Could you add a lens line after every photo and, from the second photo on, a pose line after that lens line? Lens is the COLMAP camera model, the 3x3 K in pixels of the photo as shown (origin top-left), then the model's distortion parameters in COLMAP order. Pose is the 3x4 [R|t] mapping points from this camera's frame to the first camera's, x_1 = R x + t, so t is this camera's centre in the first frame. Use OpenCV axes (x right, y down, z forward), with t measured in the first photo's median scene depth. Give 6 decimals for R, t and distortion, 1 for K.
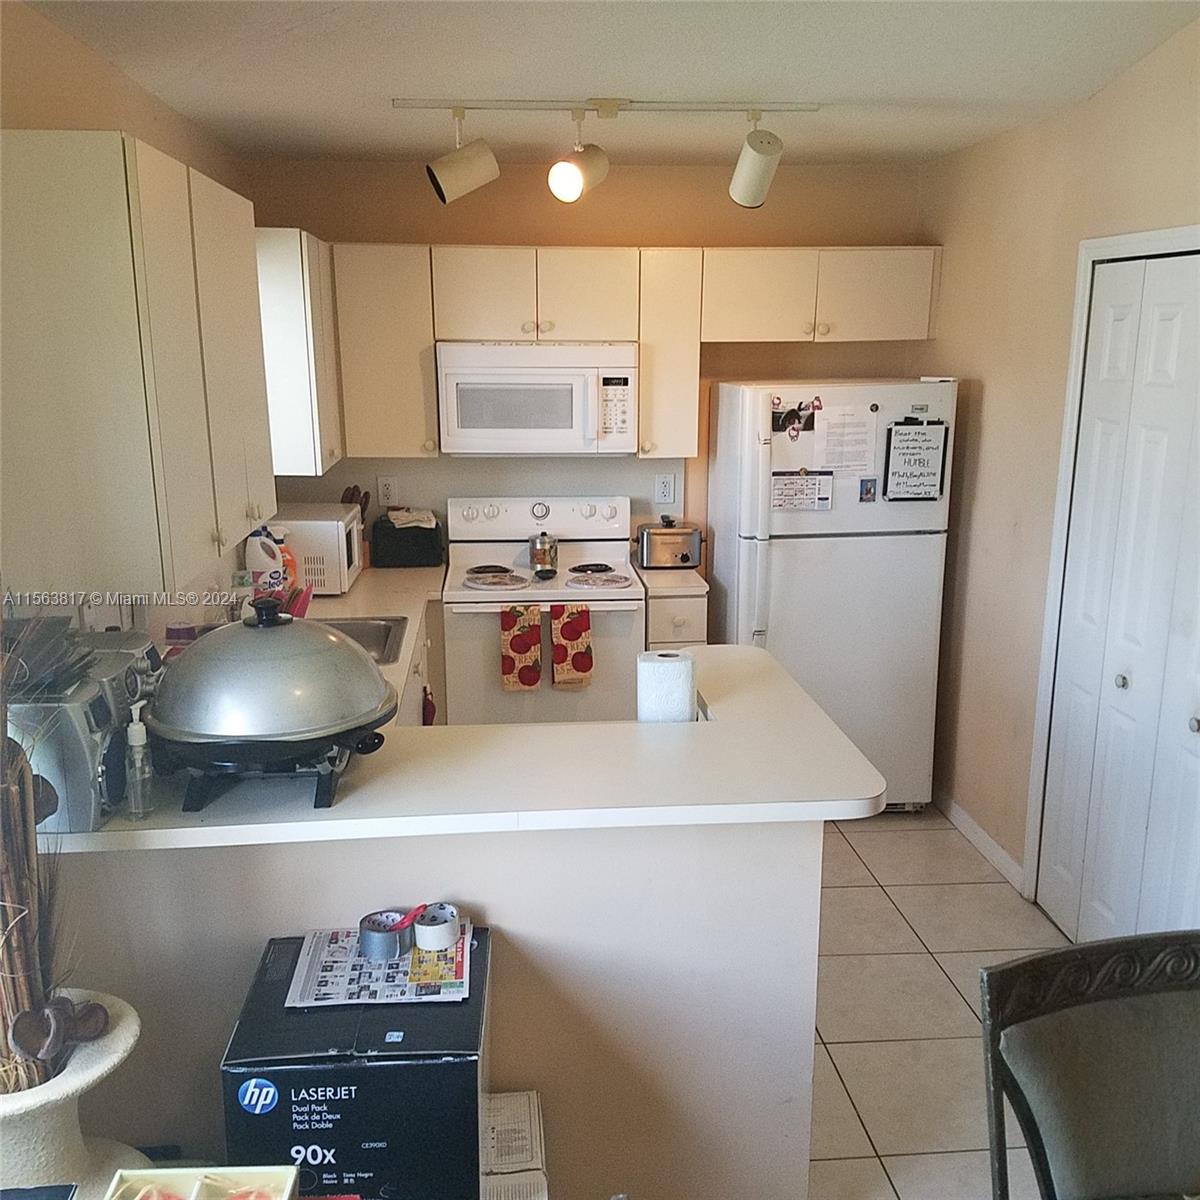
lens RADIAL K [[1207.1, 0, 609.3], [0, 1207.1, 608.4], [0, 0, 1]] dist [0.085986, 0.000000]
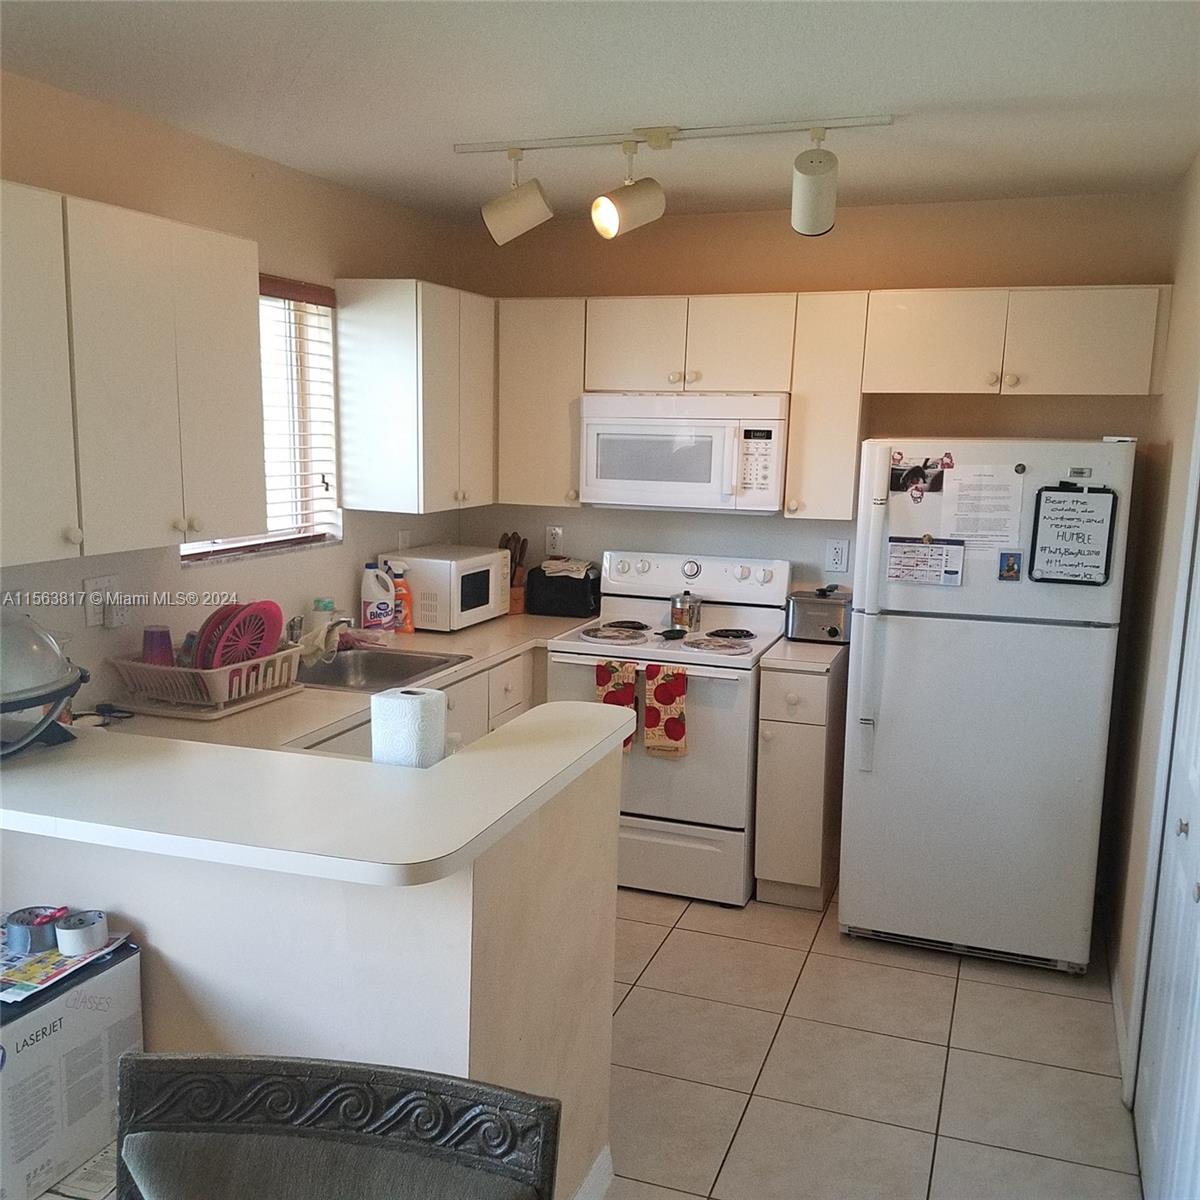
lens RADIAL K [[1207.1, 0, 598.8], [0, 1207.1, 603.3], [0, 0, 1]] dist [0.085986, 0.000000]
pose [[0.901617, 0.080540, -0.424971, 0.314110], [-0.111547, 0.992573, -0.048546, 0.000075], [0.417904, 0.091174, 0.903904, 0.125355]]
